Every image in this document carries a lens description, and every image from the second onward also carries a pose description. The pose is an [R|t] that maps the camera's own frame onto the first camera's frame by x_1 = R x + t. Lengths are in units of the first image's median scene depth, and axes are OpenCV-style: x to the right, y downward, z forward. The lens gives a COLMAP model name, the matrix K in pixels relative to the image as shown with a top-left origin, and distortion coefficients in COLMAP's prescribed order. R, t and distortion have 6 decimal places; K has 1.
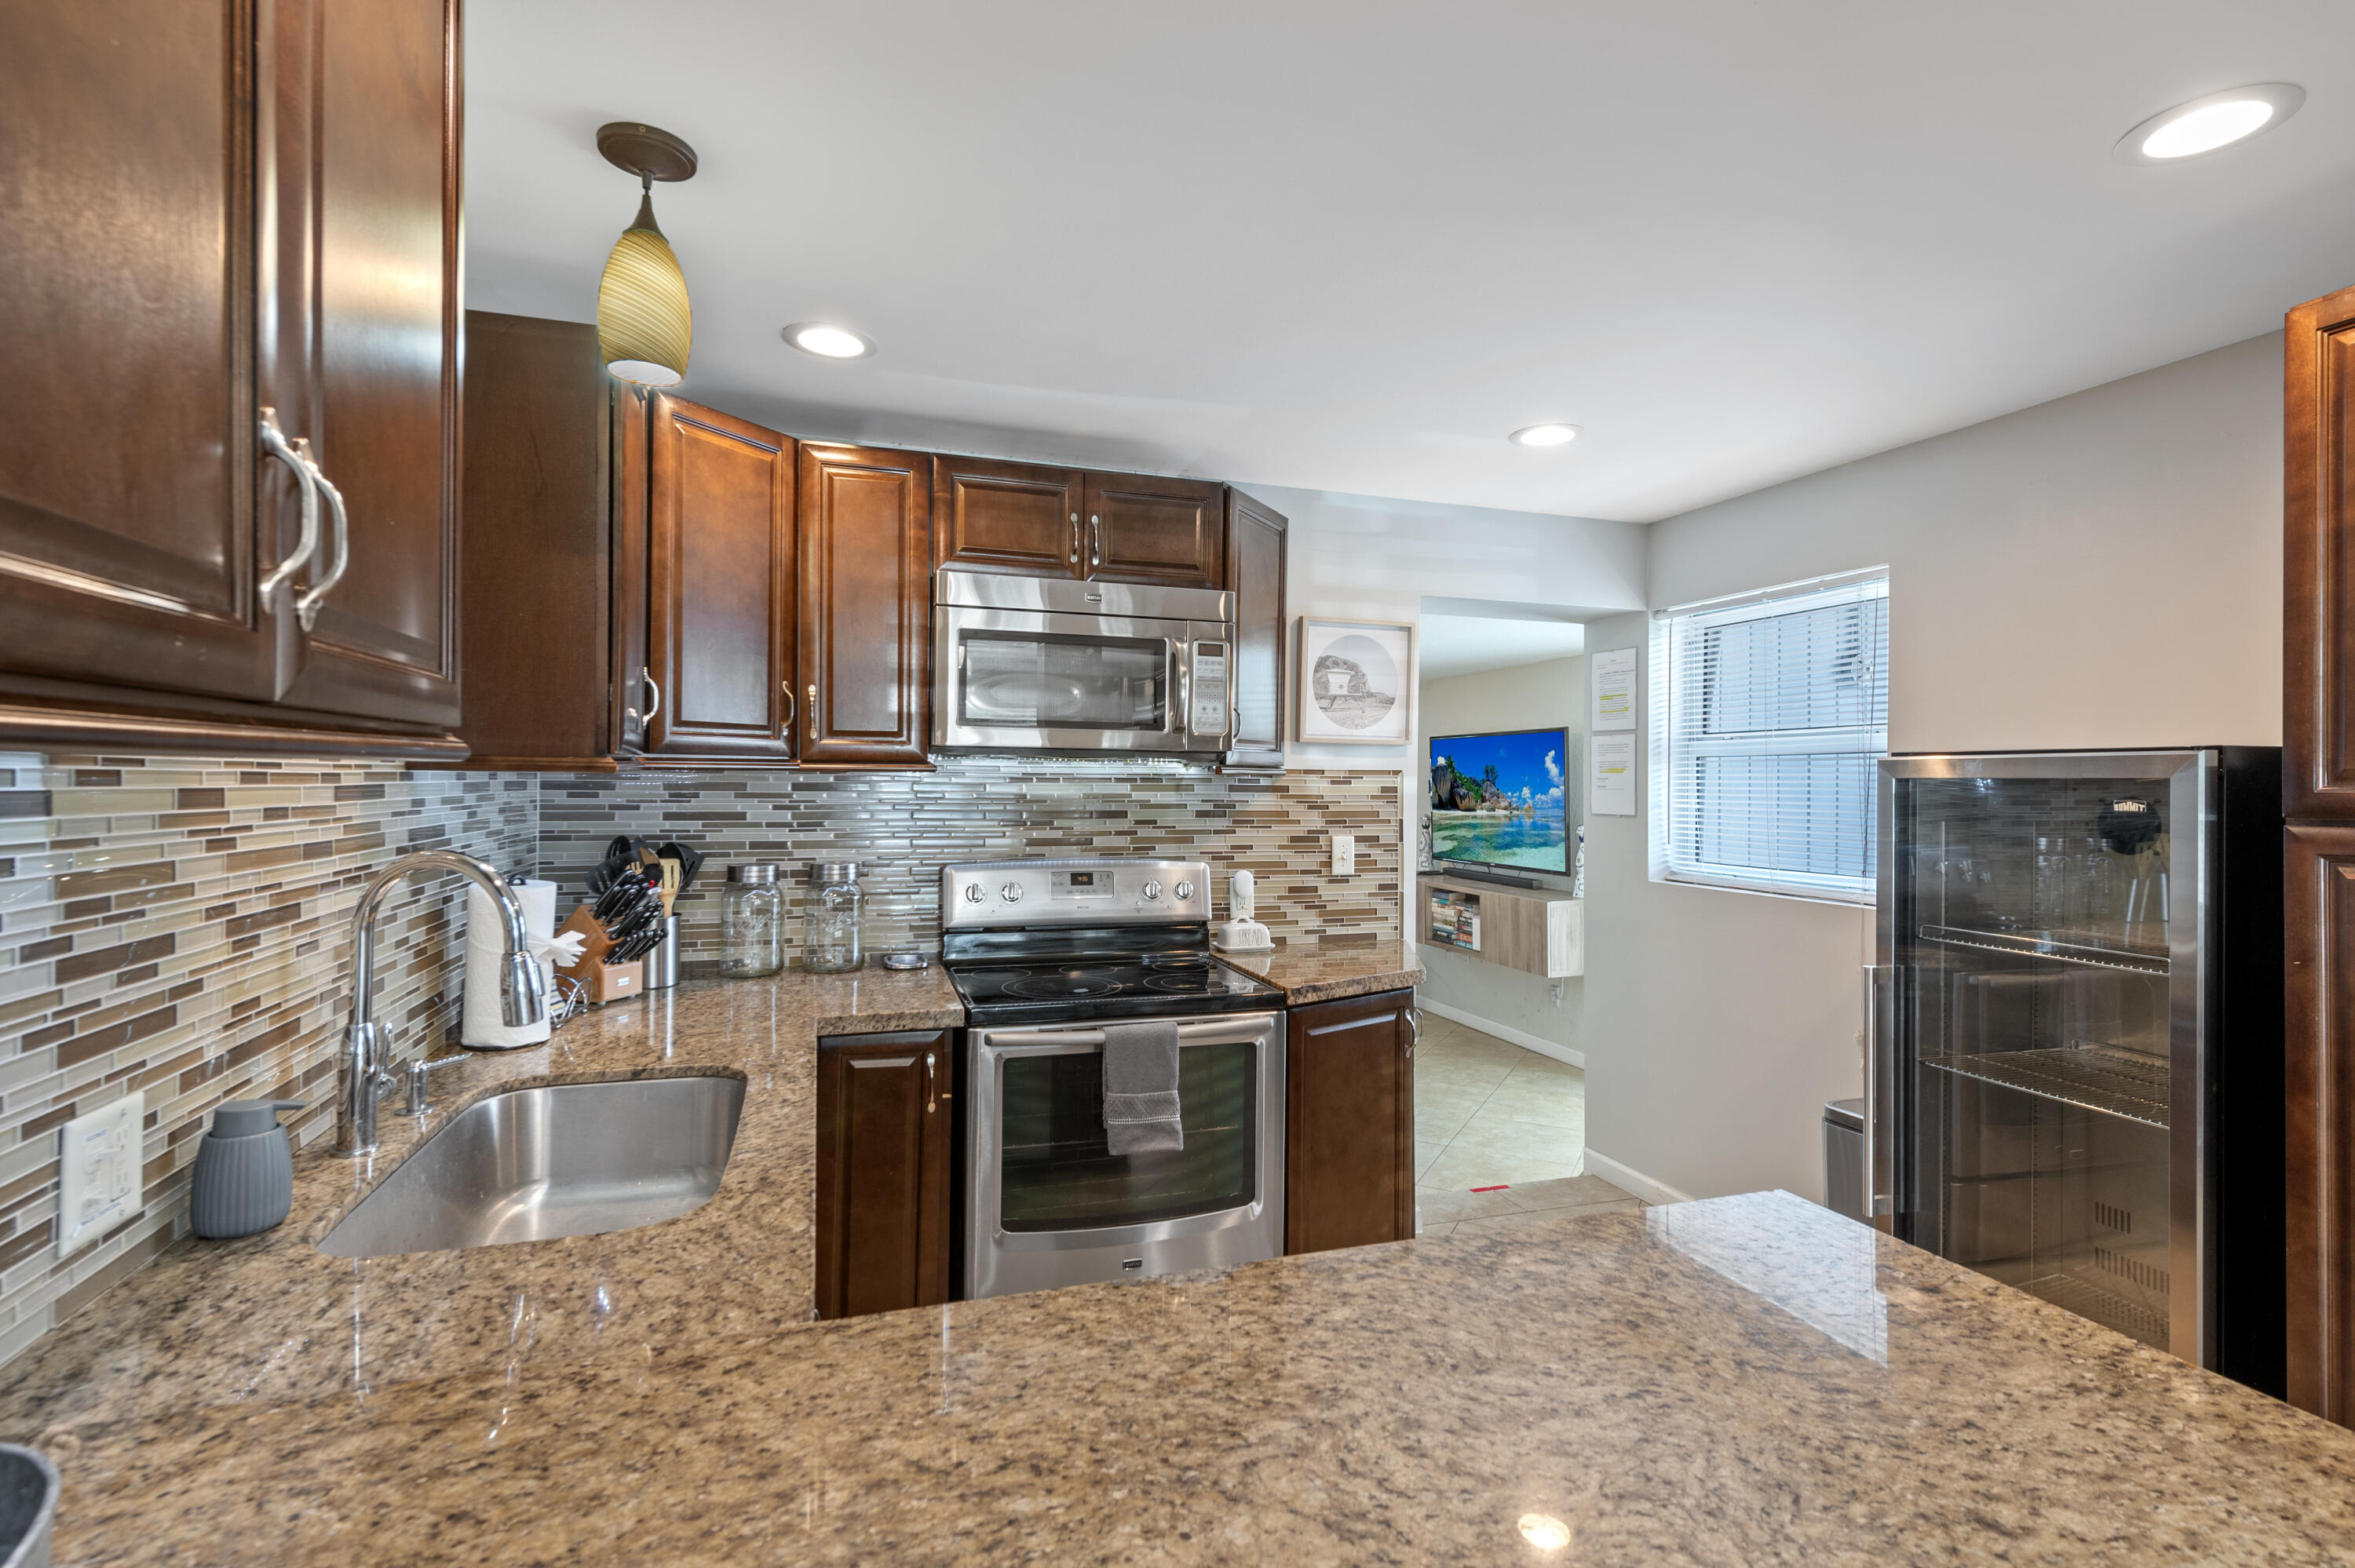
lens RADIAL K [[1116.3, 0, 1196.1], [0, 1116.3, 788.7], [0, 0, 1]] dist [-0.044733, -0.001424]
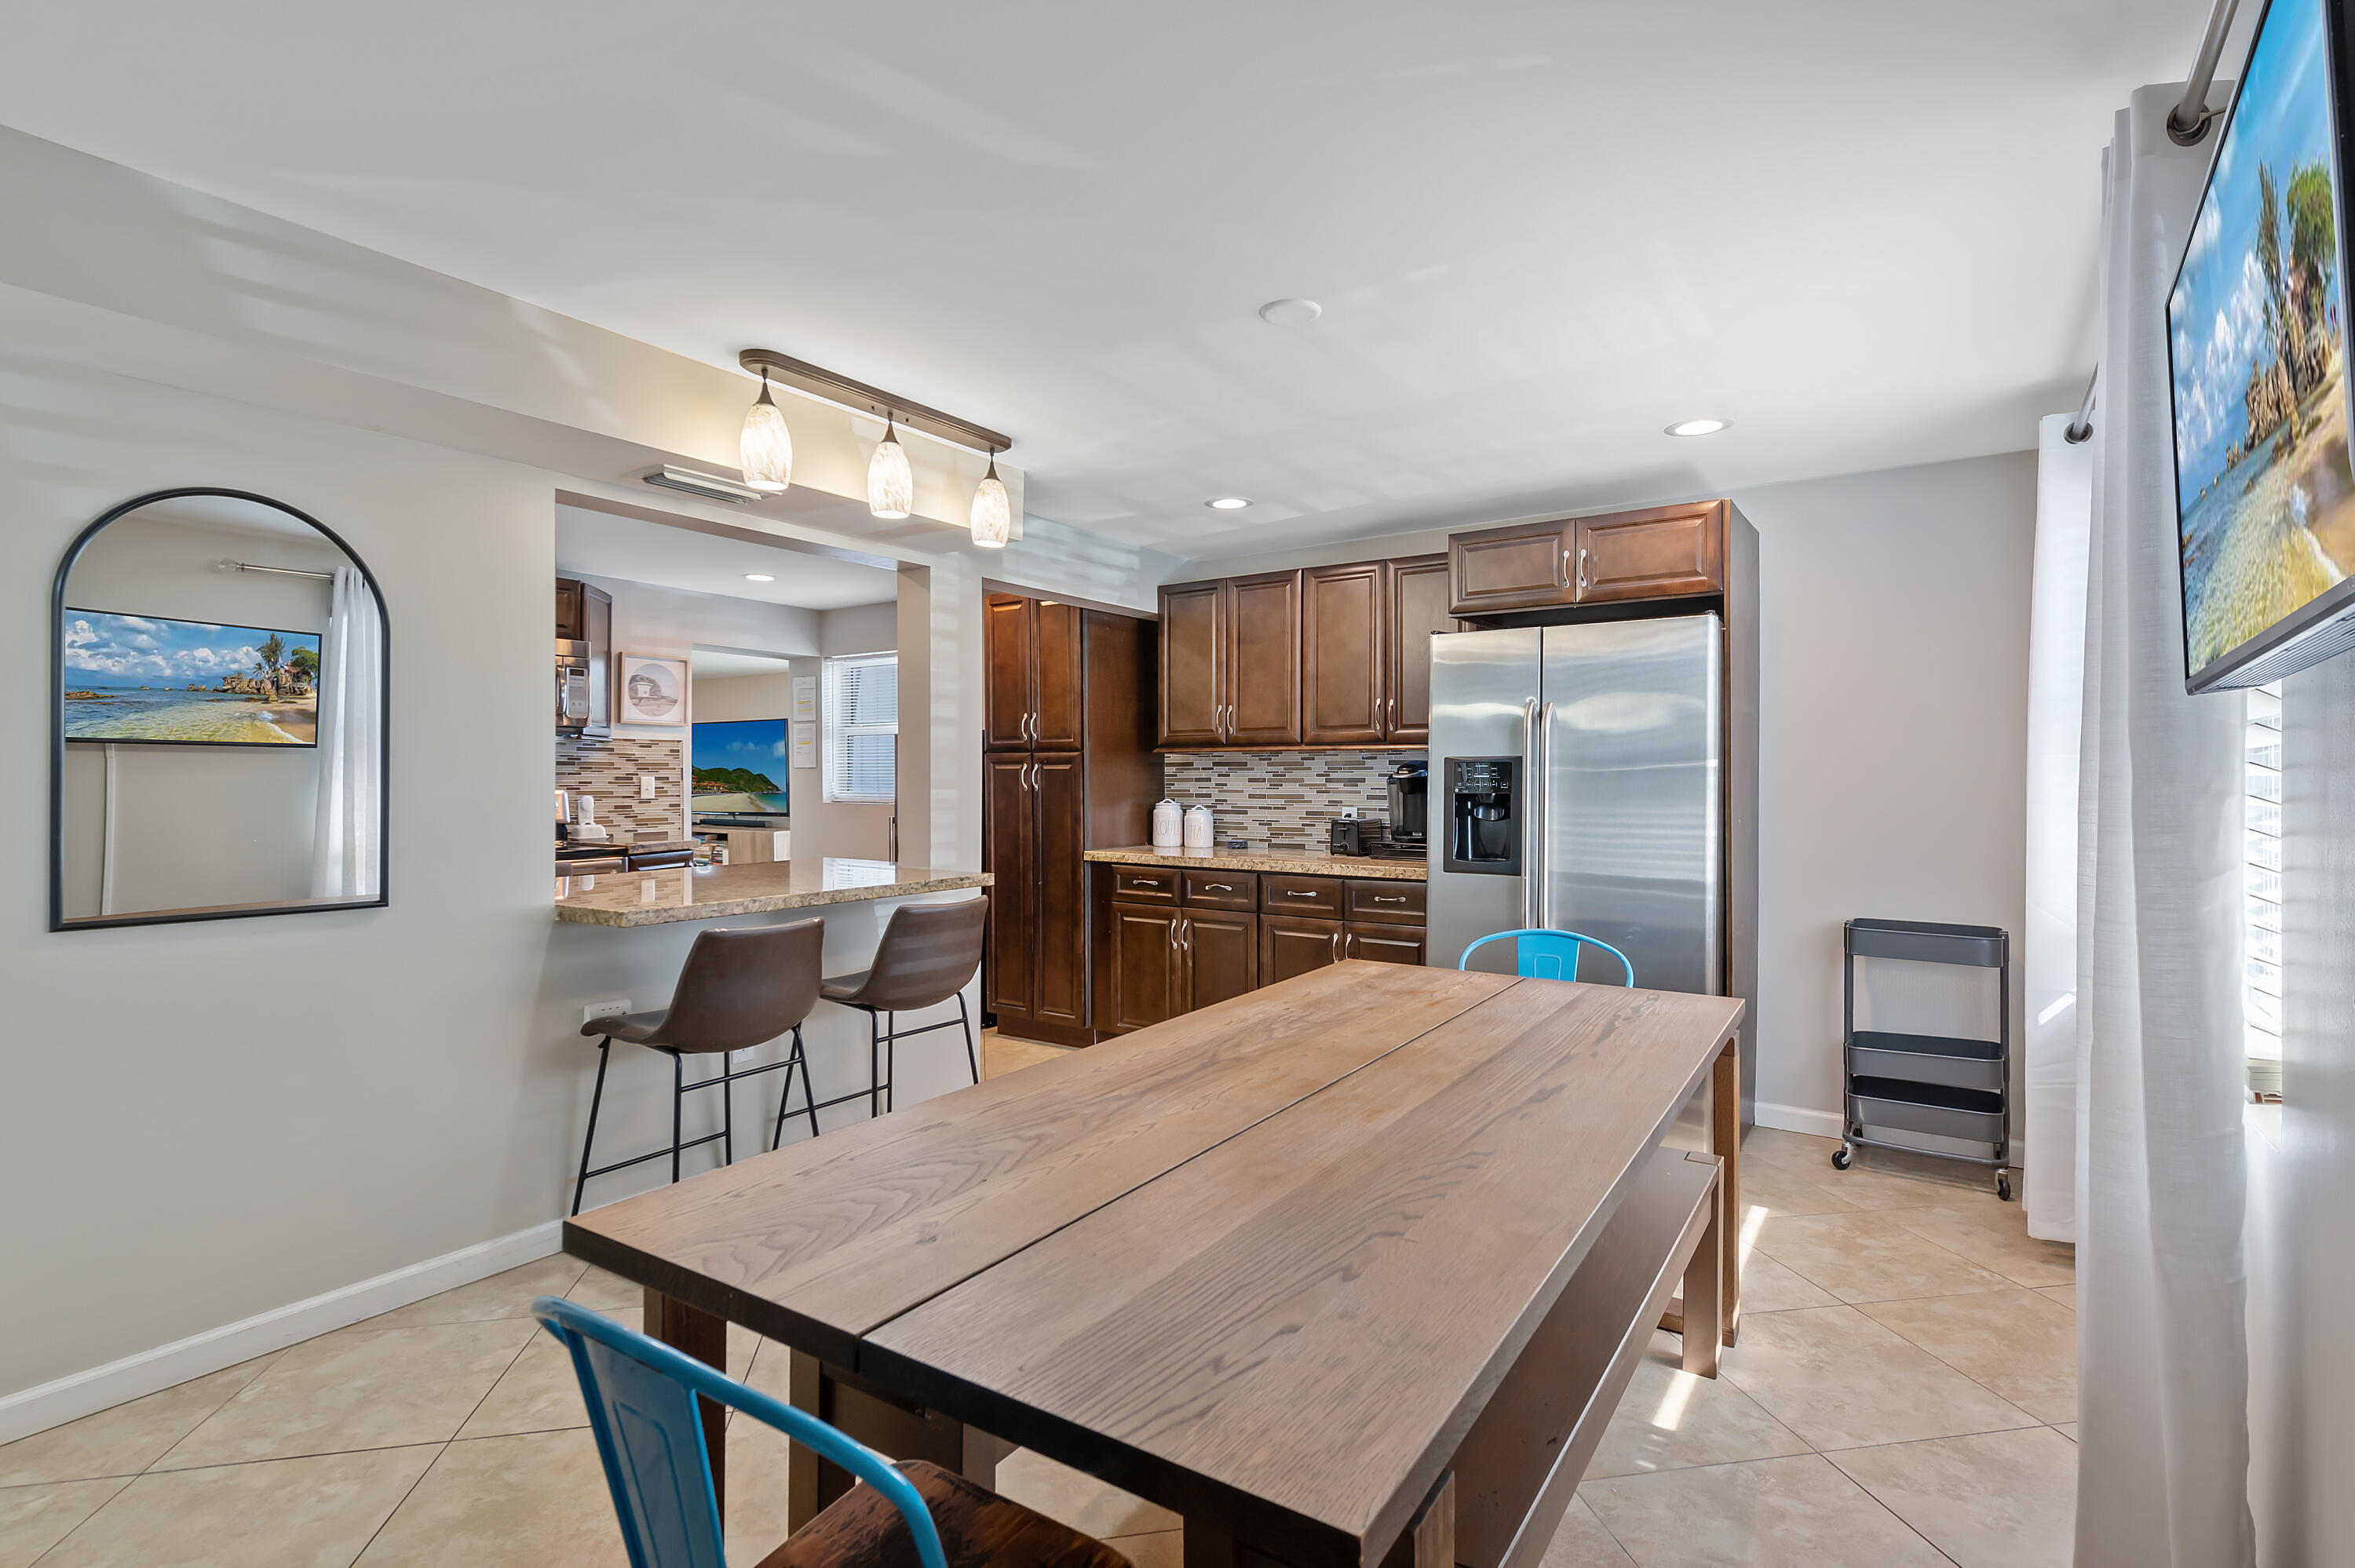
lens RADIAL K [[1116.3, 0, 1191.6], [0, 1116.3, 782.2], [0, 0, 1]] dist [-0.044733, -0.001424]
pose [[0.798272, -0.005458, 0.602273, -0.234503], [0.006509, 0.999979, 0.000435, 0.055851], [-0.602262, 0.003573, 0.798290, -0.920888]]
